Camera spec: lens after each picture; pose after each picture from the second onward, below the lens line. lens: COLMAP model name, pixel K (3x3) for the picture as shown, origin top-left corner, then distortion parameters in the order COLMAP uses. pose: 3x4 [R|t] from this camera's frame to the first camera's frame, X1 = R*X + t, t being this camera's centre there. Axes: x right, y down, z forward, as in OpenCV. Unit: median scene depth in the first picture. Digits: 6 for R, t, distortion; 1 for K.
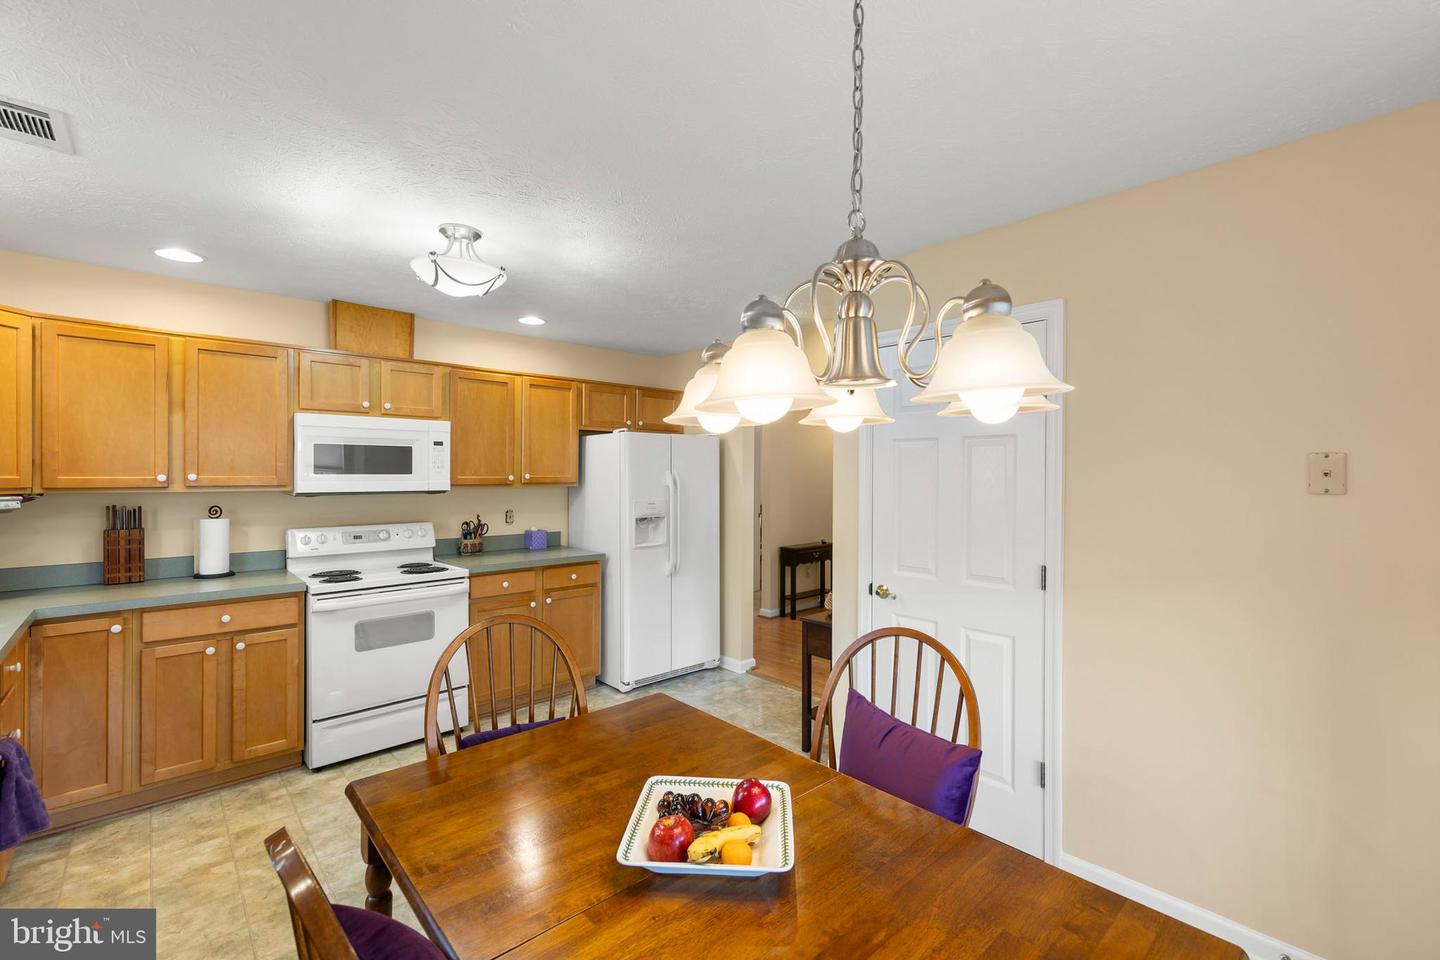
lens RADIAL K [[615.8, 0, 720.0], [0, 615.8, 480.0], [0, 0, 1]] dist [0.001394, 0.000293]
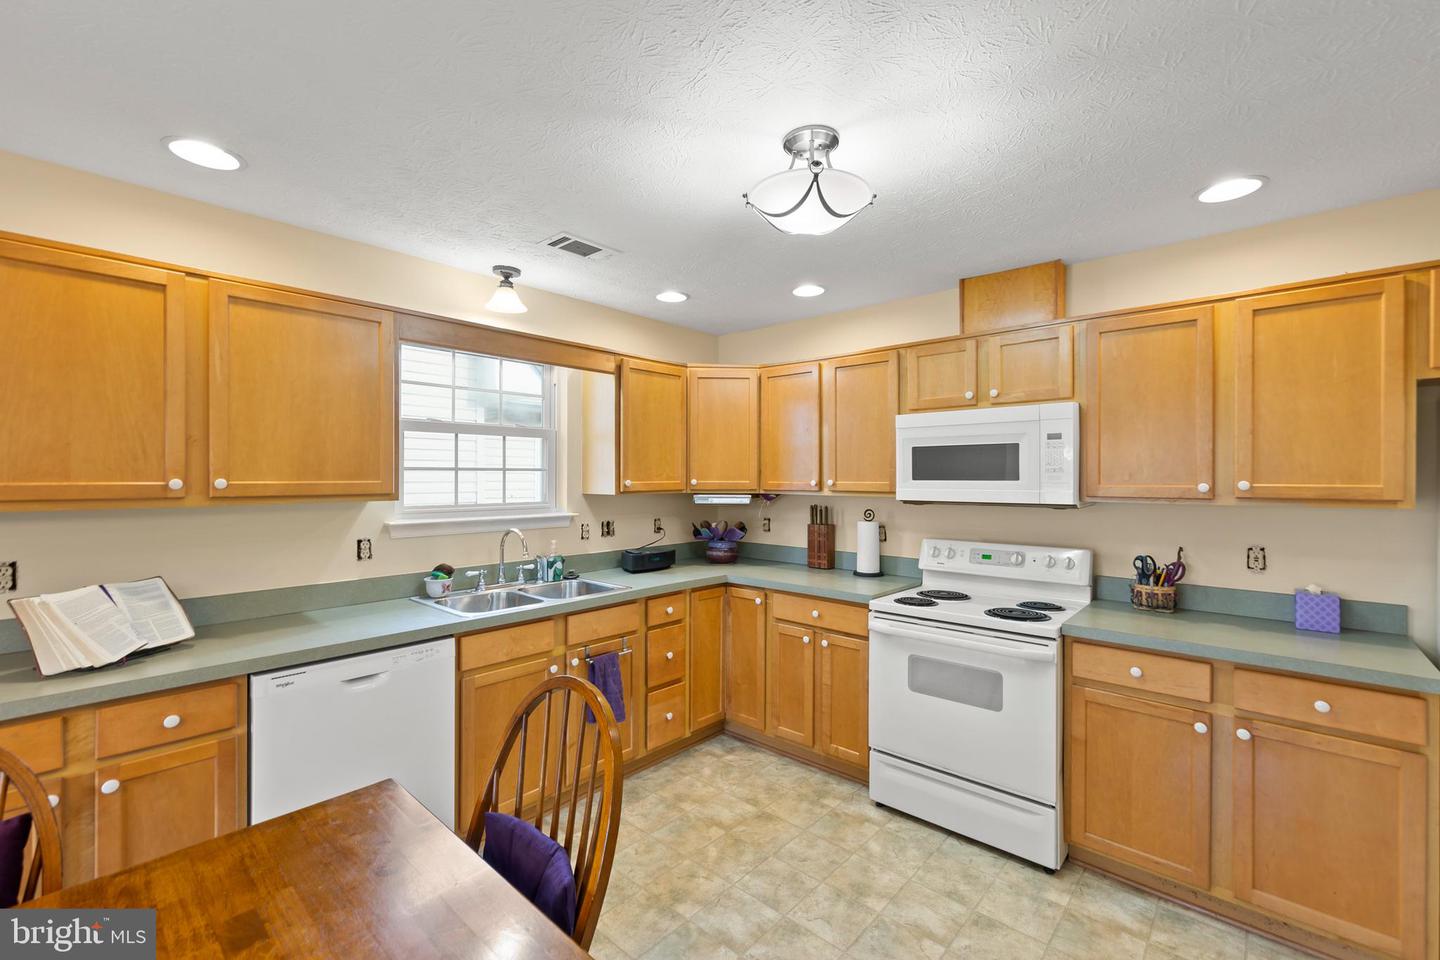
lens RADIAL K [[604.2, 0, 723.2], [0, 604.2, 476.7], [0, 0, 1]] dist [0.002452, -0.000093]
pose [[0.096572, -0.004911, -0.995314, 0.204806], [-0.012921, 0.999897, -0.006187, -0.005401], [0.995242, 0.013458, 0.096498, 0.635064]]
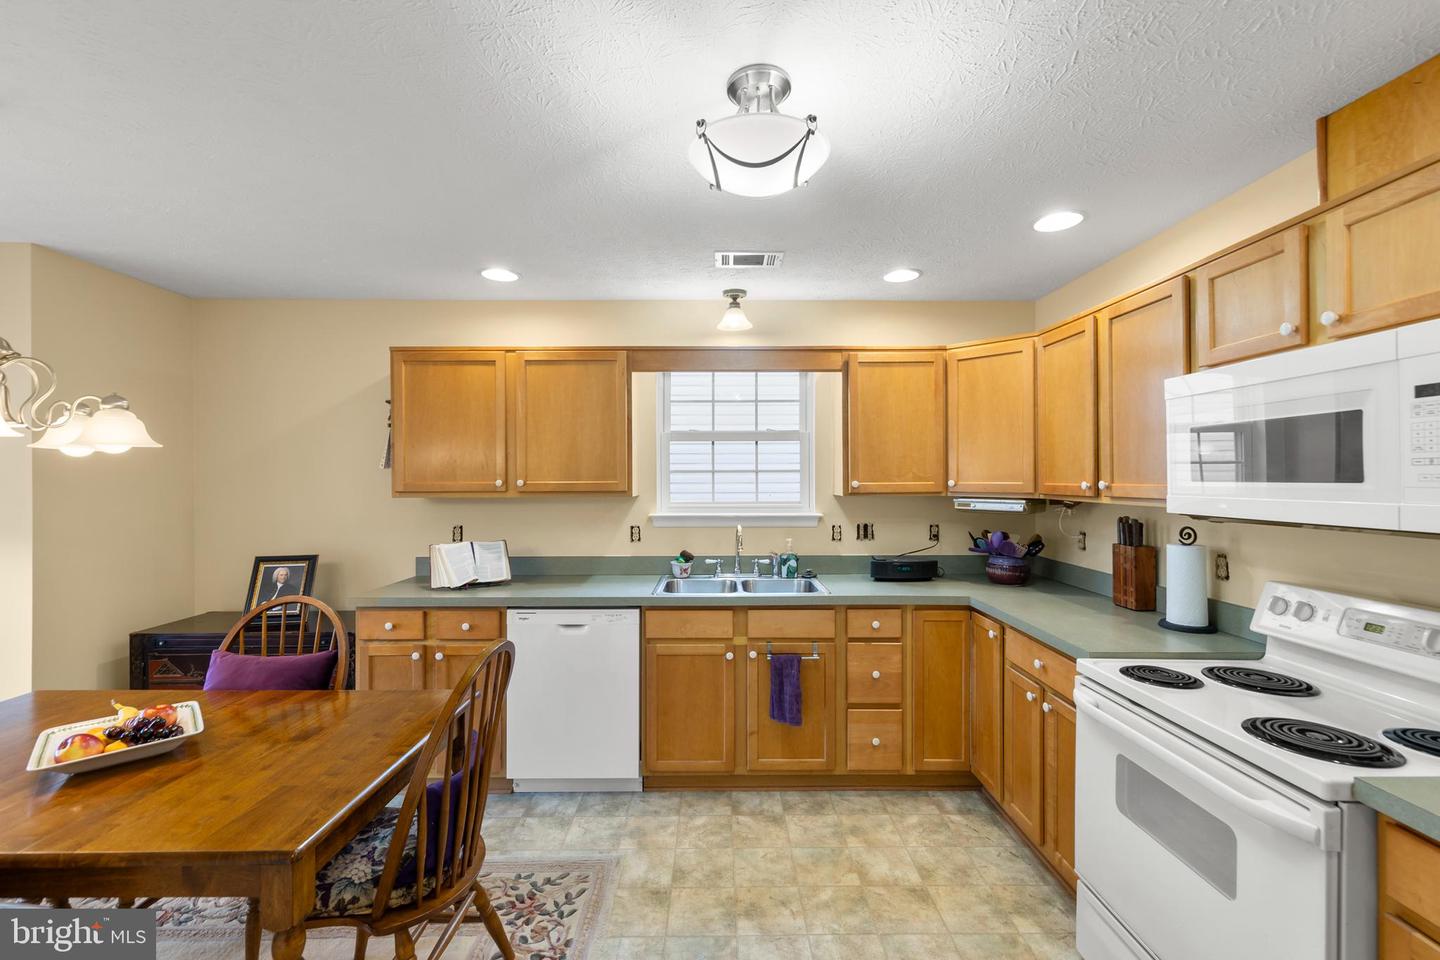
lens RADIAL K [[604.2, 0, 723.2], [0, 604.2, 476.7], [0, 0, 1]] dist [0.002452, -0.000093]
pose [[-0.668567, -0.004975, -0.743635, 0.038491], [-0.010080, 0.999946, 0.002372, -0.010748], [0.743584, 0.009082, -0.668581, 1.052545]]
